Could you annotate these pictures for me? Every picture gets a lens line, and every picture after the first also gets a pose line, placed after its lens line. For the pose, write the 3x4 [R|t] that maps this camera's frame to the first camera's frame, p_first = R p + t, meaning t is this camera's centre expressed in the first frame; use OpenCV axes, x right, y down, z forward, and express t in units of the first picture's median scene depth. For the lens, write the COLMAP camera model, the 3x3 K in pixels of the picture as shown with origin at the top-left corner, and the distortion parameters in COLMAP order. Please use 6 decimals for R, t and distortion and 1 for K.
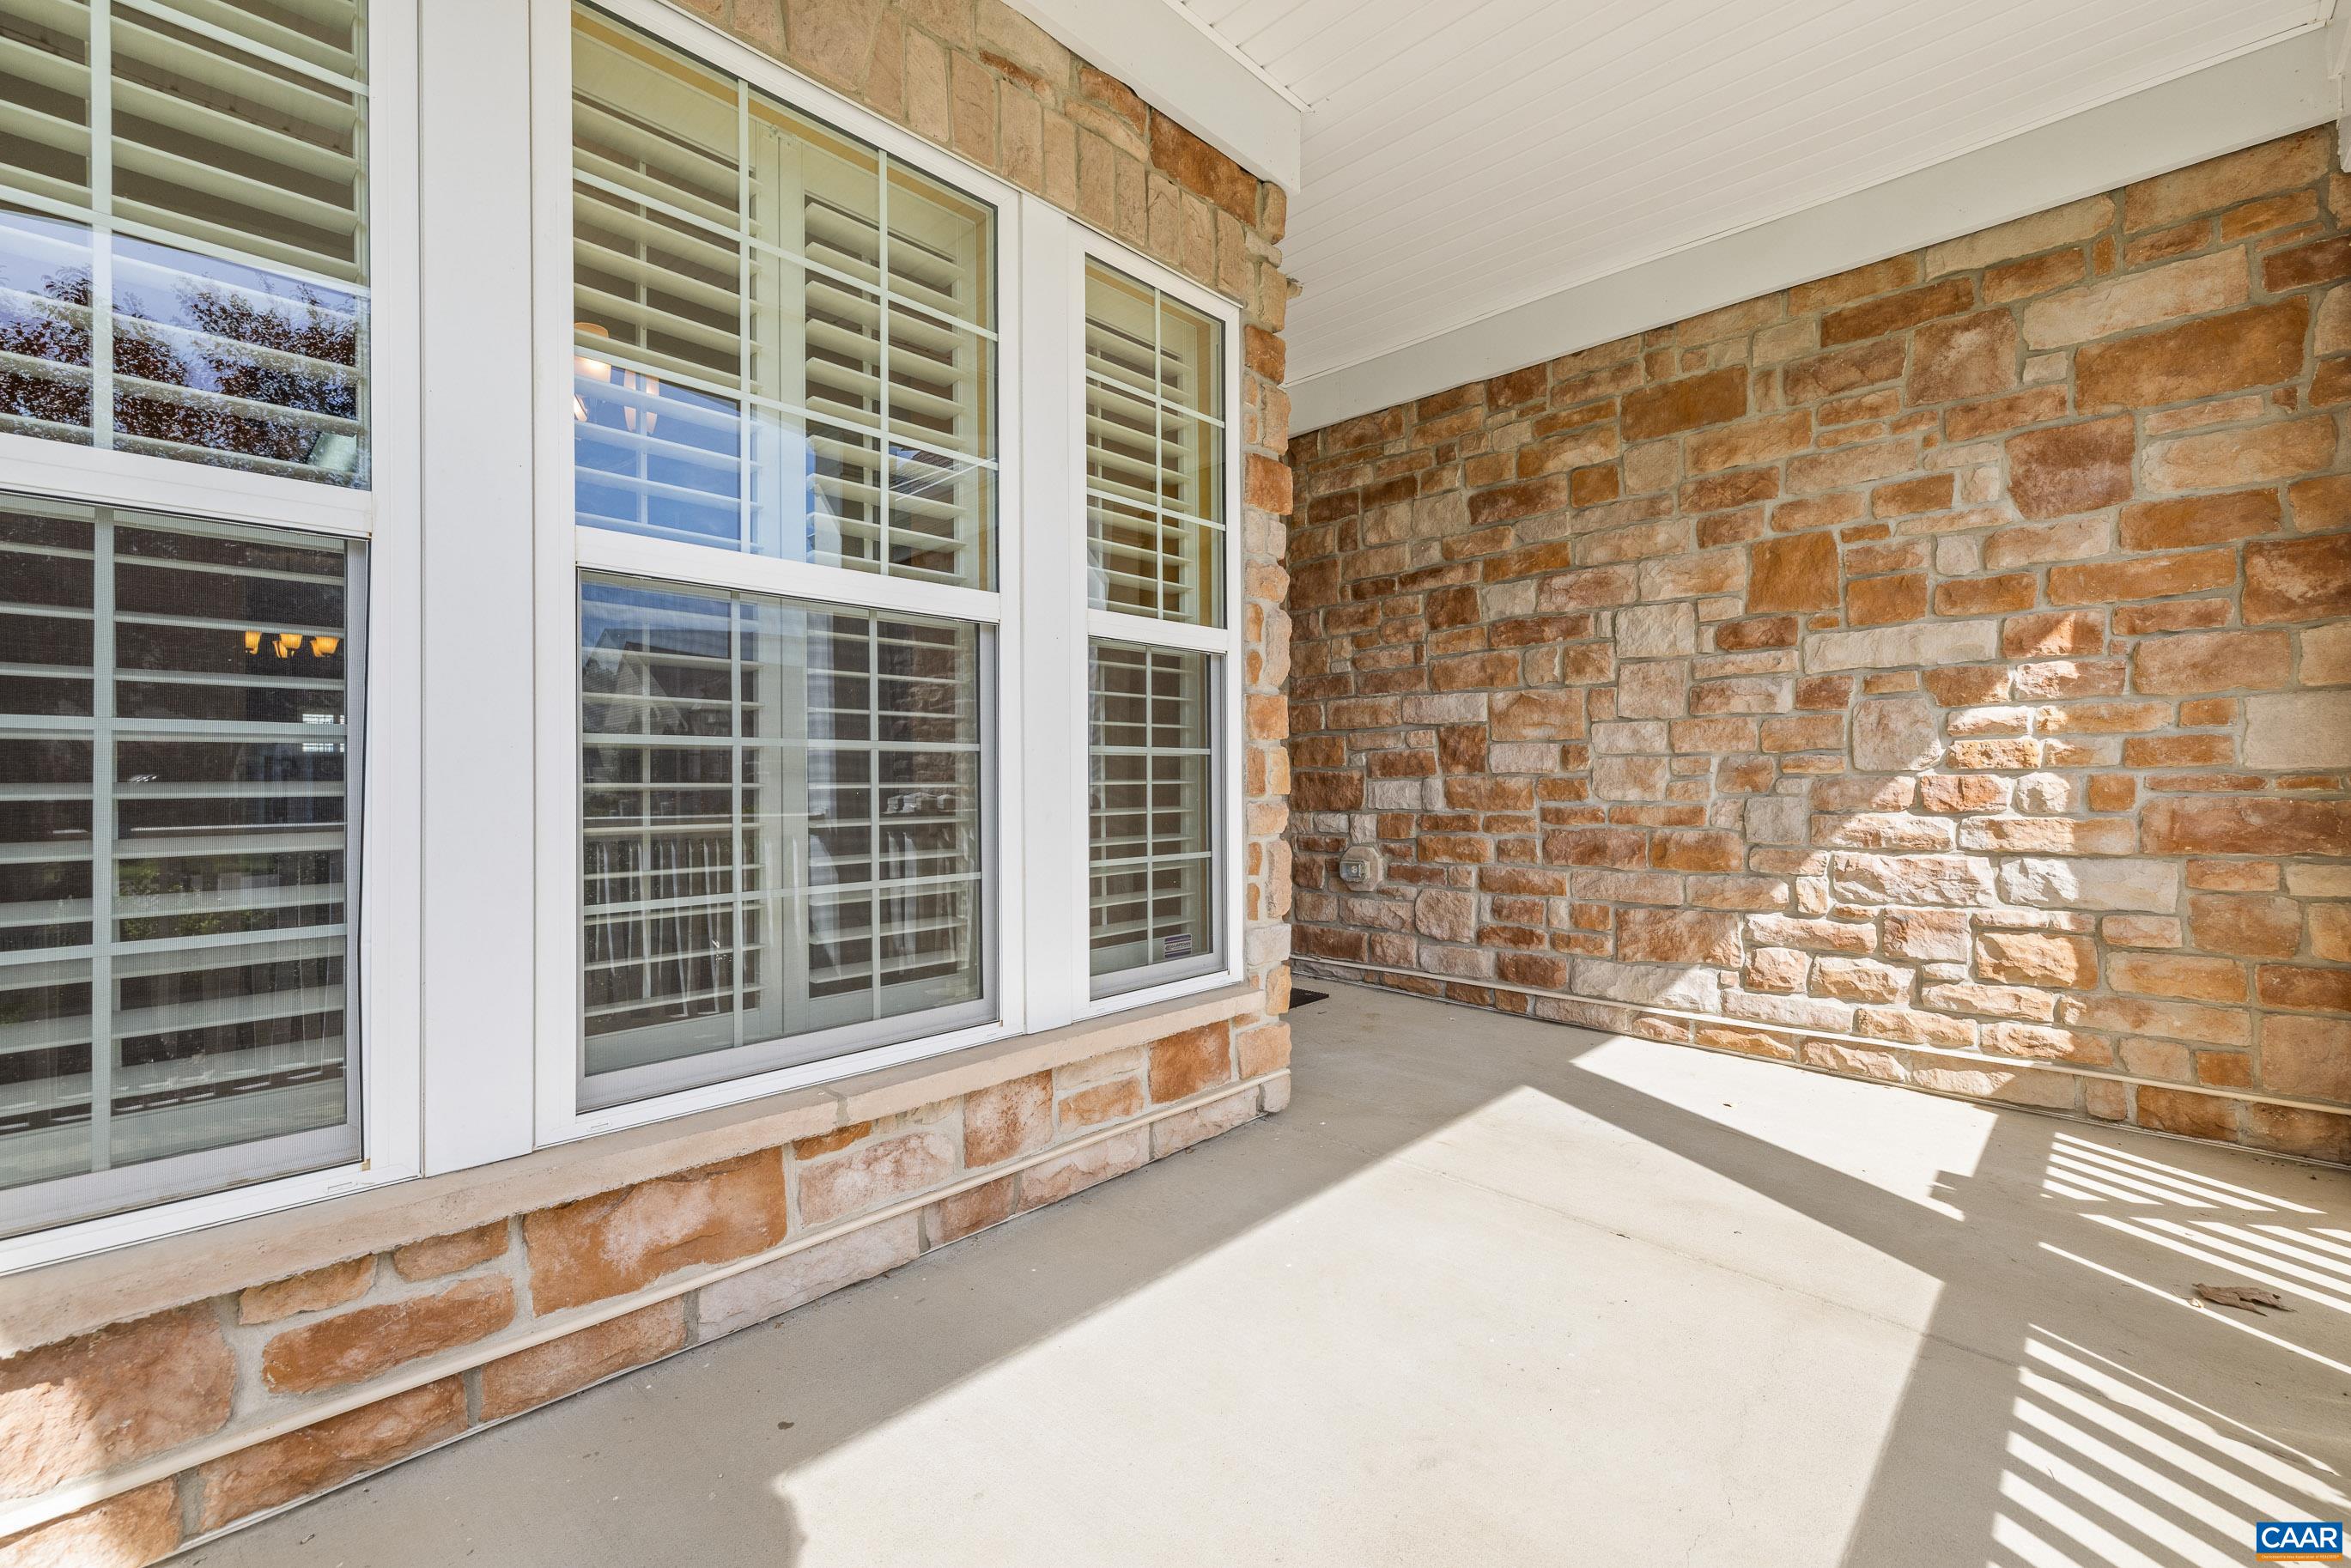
lens RADIAL K [[1022.2, 0, 1177.4], [0, 1022.2, 788.0], [0, 0, 1]] dist [0.002114, 0.000068]
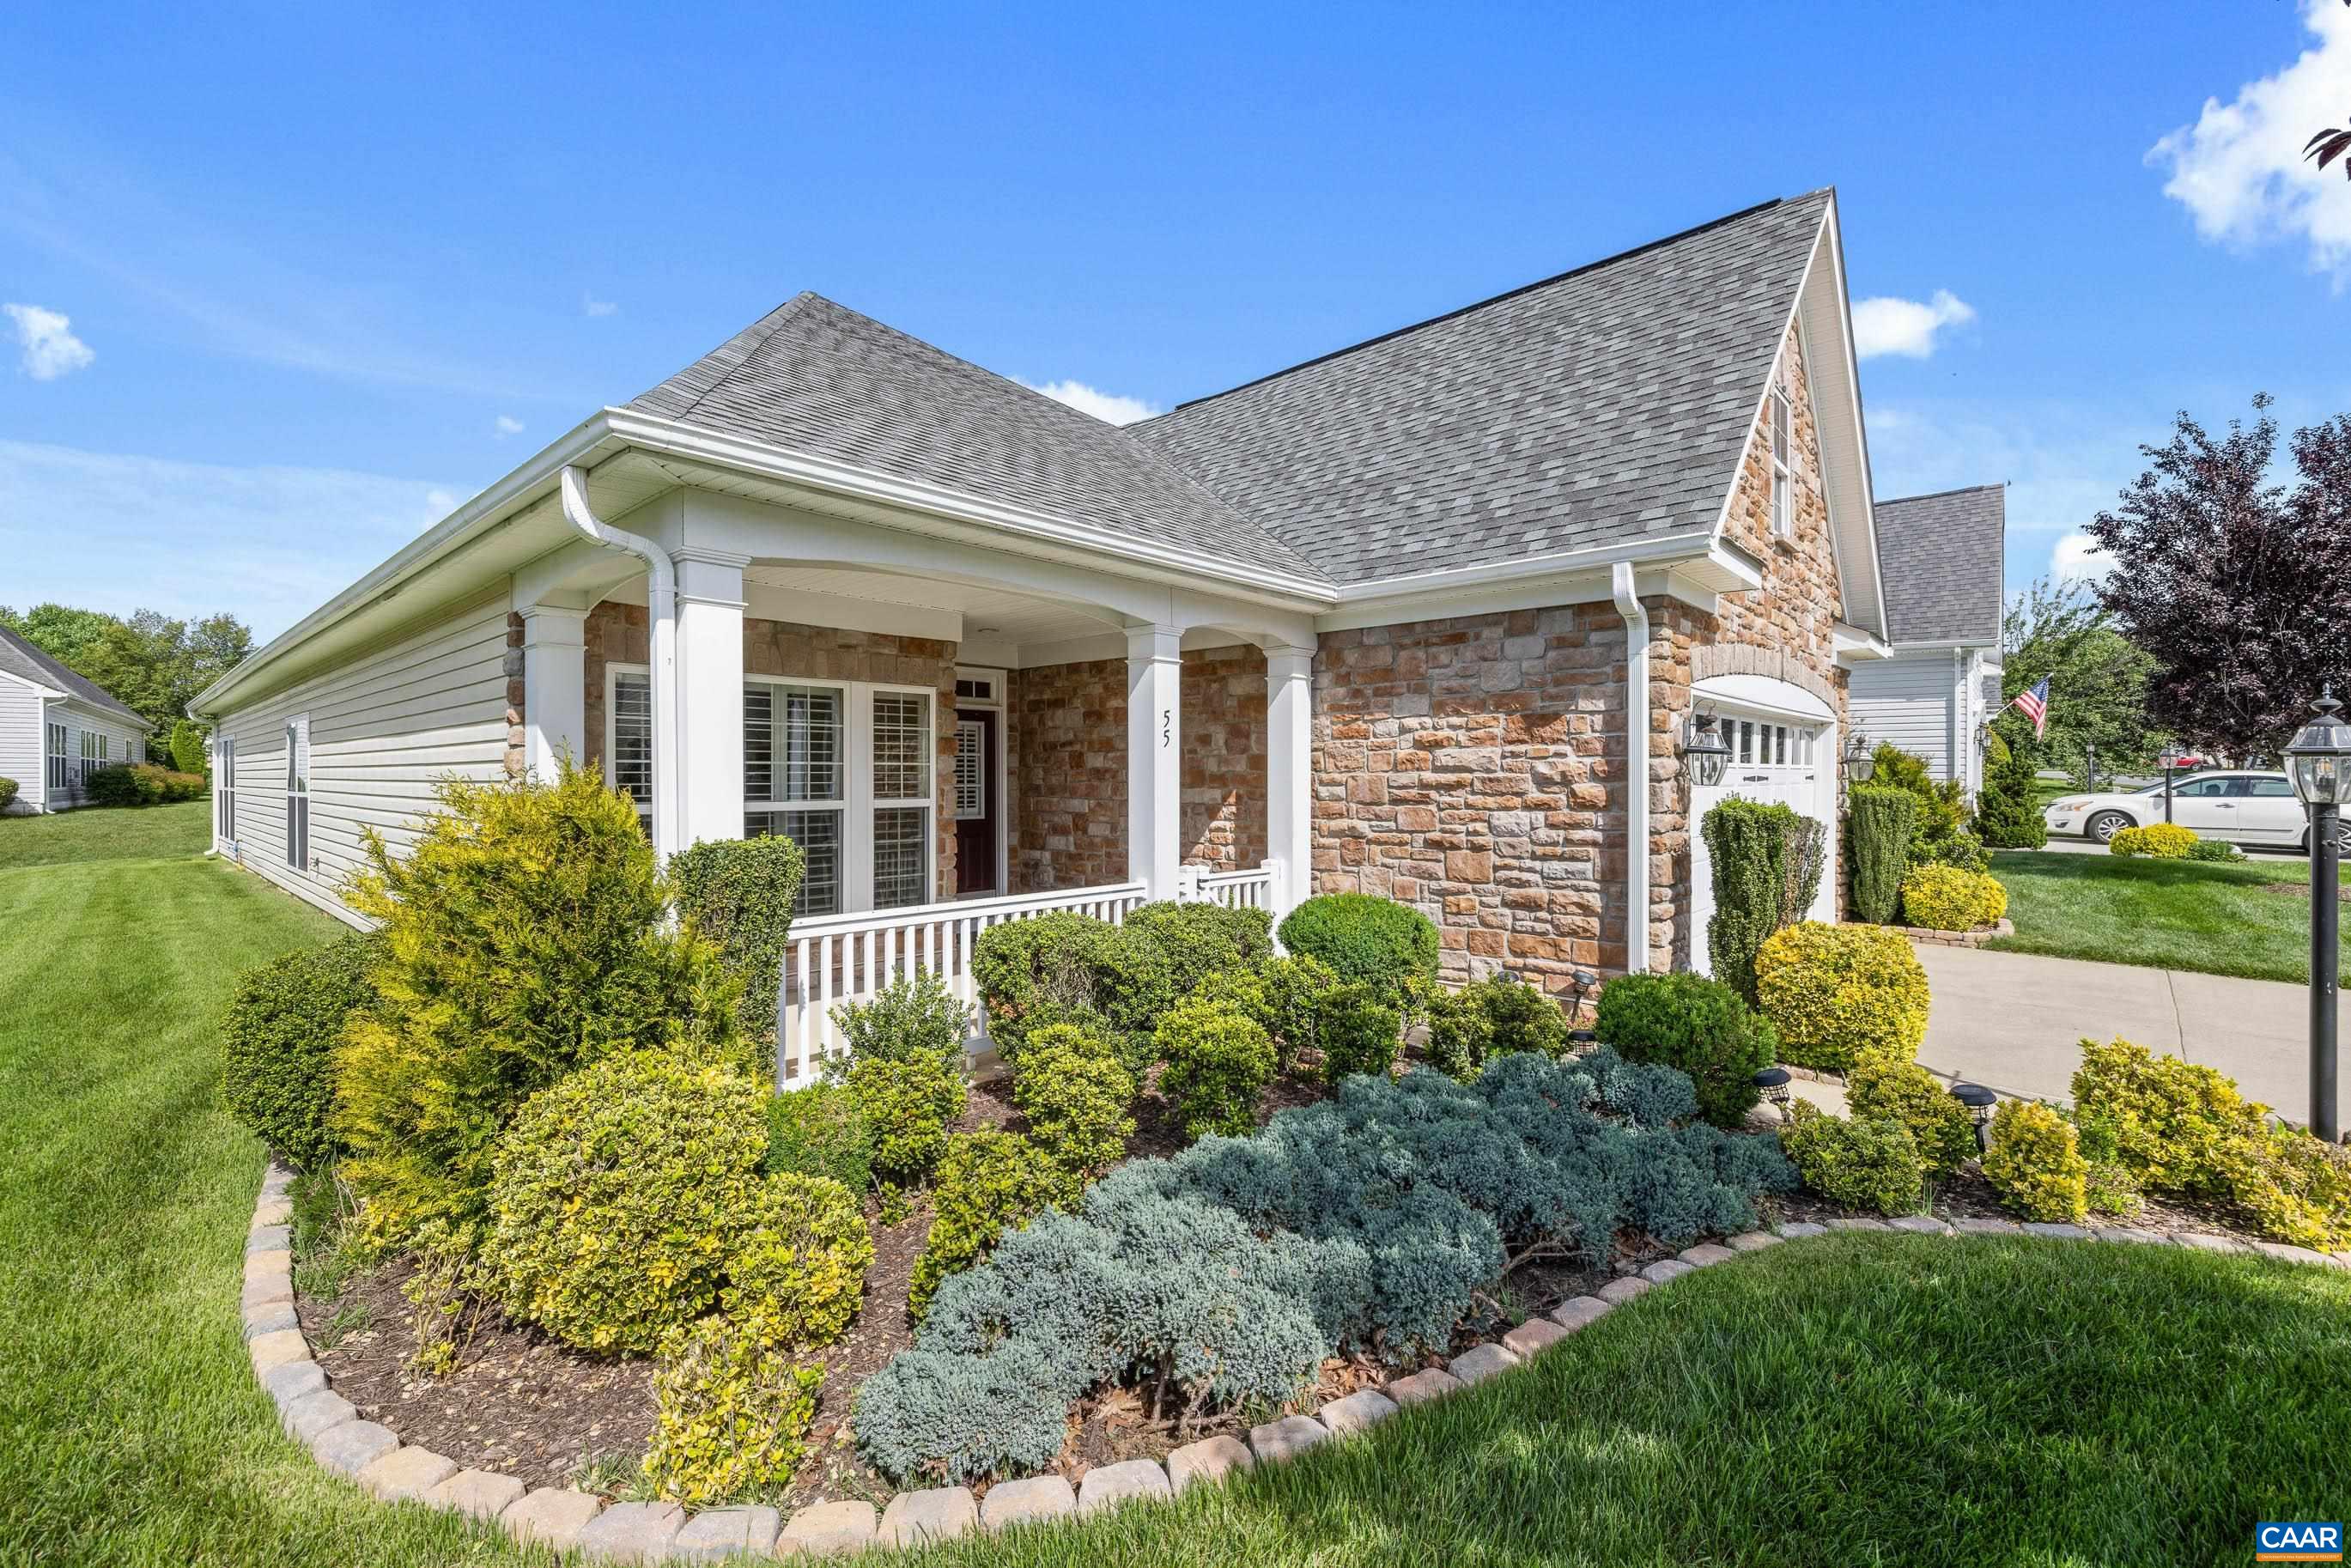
lens RADIAL K [[1022.2, 0, 1164.9], [0, 1022.2, 783.1], [0, 0, 1]] dist [0.002114, 0.000068]
pose [[0.999969, 0.005560, 0.005631, 0.662730], [-0.005558, 0.999984, -0.000338, -0.187325], [-0.005632, 0.000306, 0.999984, -1.826348]]
